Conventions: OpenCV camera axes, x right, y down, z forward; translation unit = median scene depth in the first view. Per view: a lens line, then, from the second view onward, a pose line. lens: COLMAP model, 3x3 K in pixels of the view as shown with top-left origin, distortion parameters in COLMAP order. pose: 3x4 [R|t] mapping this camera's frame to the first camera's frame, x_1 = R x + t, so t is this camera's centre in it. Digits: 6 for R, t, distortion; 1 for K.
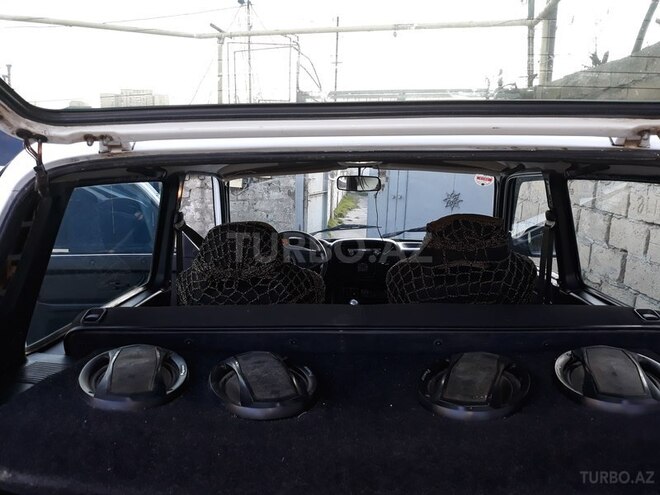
lens RADIAL K [[519.6, 0, 330.0], [0, 519.6, 247.5], [0, 0, 1]] dist [-0.006920, -0.003544]
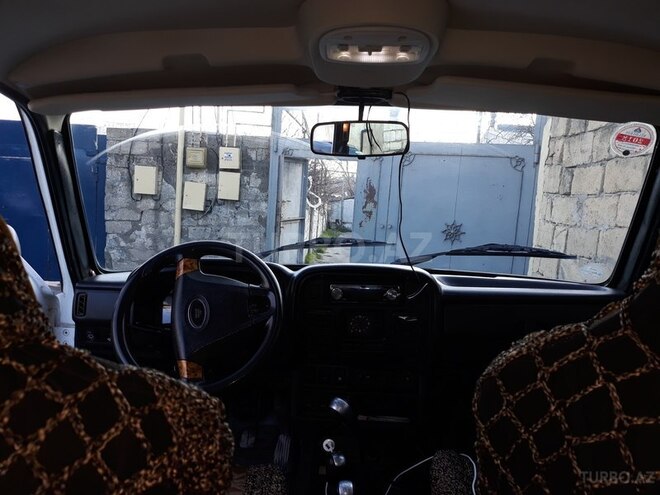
lens RADIAL K [[519.6, 0, 330.0], [0, 519.6, 247.5], [0, 0, 1]] dist [-0.006920, -0.003544]
pose [[0.998830, 0.028969, 0.038715, 0.004891], [-0.026062, 0.996948, -0.073590, 0.000986], [-0.040729, 0.072495, 0.996537, 0.168426]]
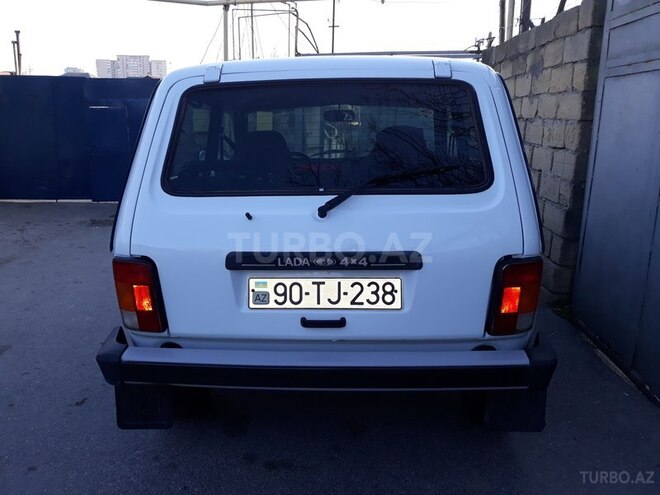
lens RADIAL K [[528.0, 0, 330.0], [0, 528.0, 247.5], [0, 0, 1]] dist [-0.021749, 0.006579]
pose [[0.999991, -0.004089, -0.001170, 0.009126], [0.004148, 0.998400, 0.056386, 0.047427], [0.000938, -0.056390, 0.998408, -0.140609]]
